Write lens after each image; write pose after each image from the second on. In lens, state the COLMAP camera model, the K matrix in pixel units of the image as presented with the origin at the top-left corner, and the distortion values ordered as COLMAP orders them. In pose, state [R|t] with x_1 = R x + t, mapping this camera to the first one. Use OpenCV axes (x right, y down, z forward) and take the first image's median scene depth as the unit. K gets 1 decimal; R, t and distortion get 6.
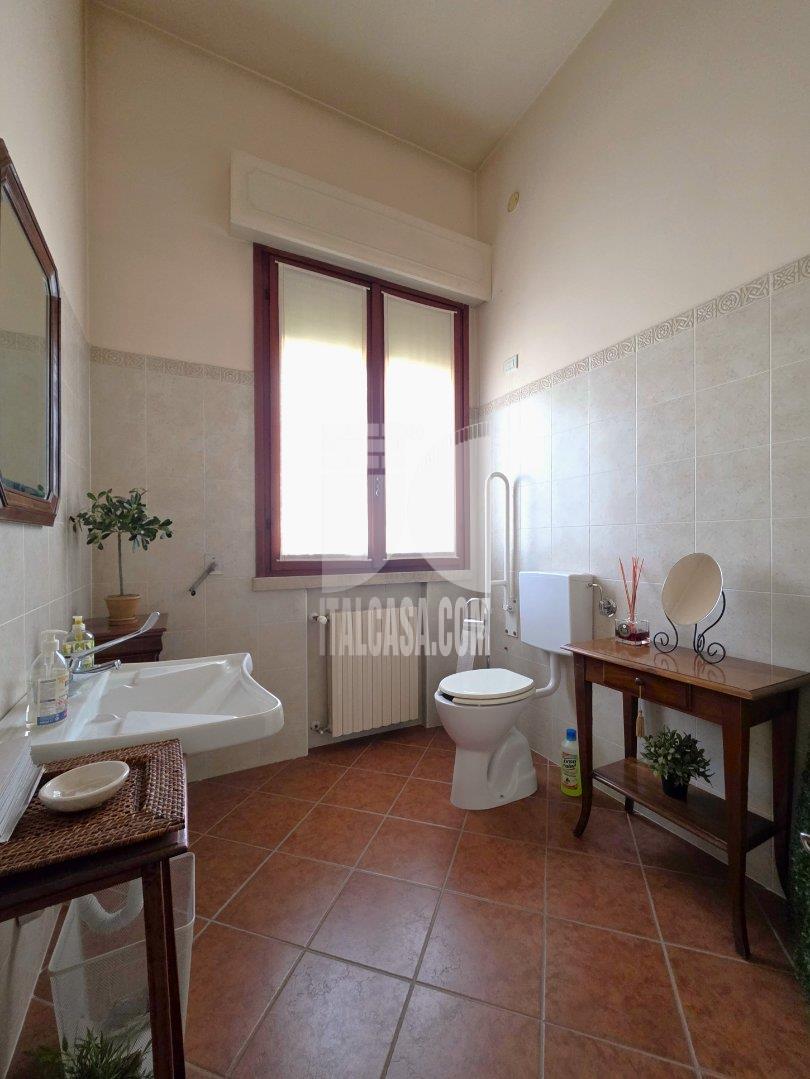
lens RADIAL K [[436.3, 0, 402.3], [0, 436.3, 542.6], [0, 0, 1]] dist [0.005598, 0.000346]
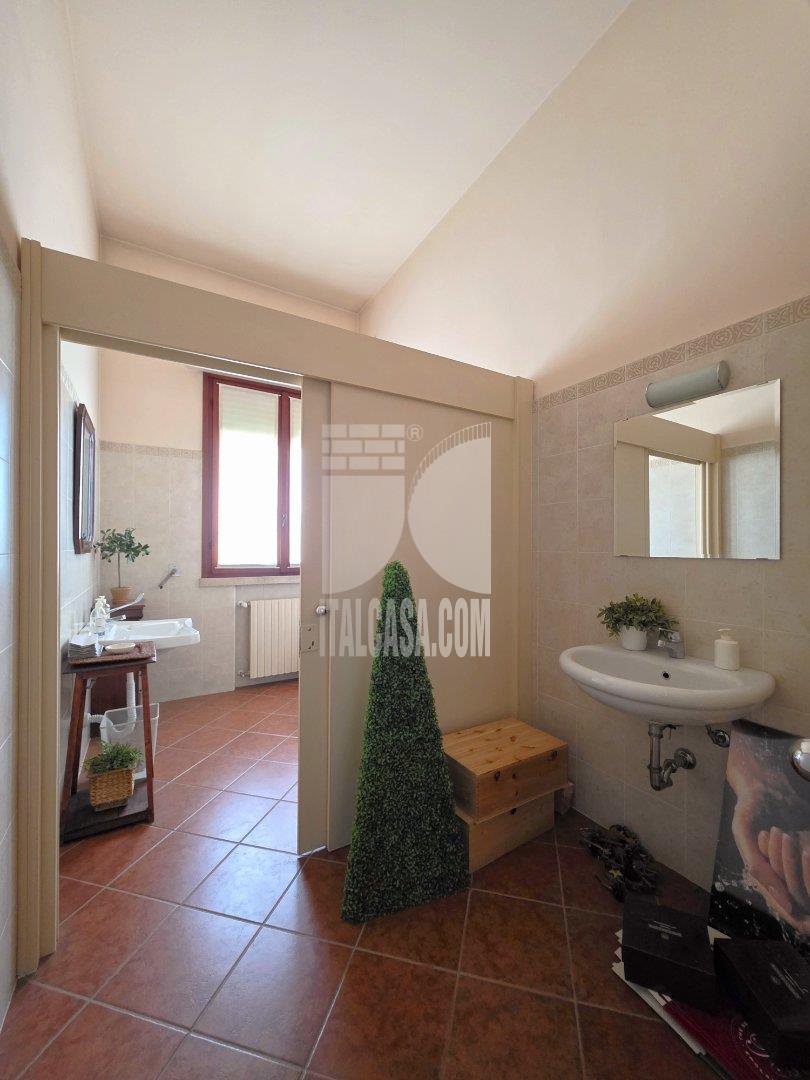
lens RADIAL K [[438.8, 0, 411.3], [0, 438.8, 543.7], [0, 0, 1]] dist [0.004628, 0.000149]
pose [[0.997872, 0.012502, 0.063987, 0.340156], [-0.012150, 0.999909, -0.005884, -0.049018], [-0.064055, 0.005094, 0.997933, -0.685124]]
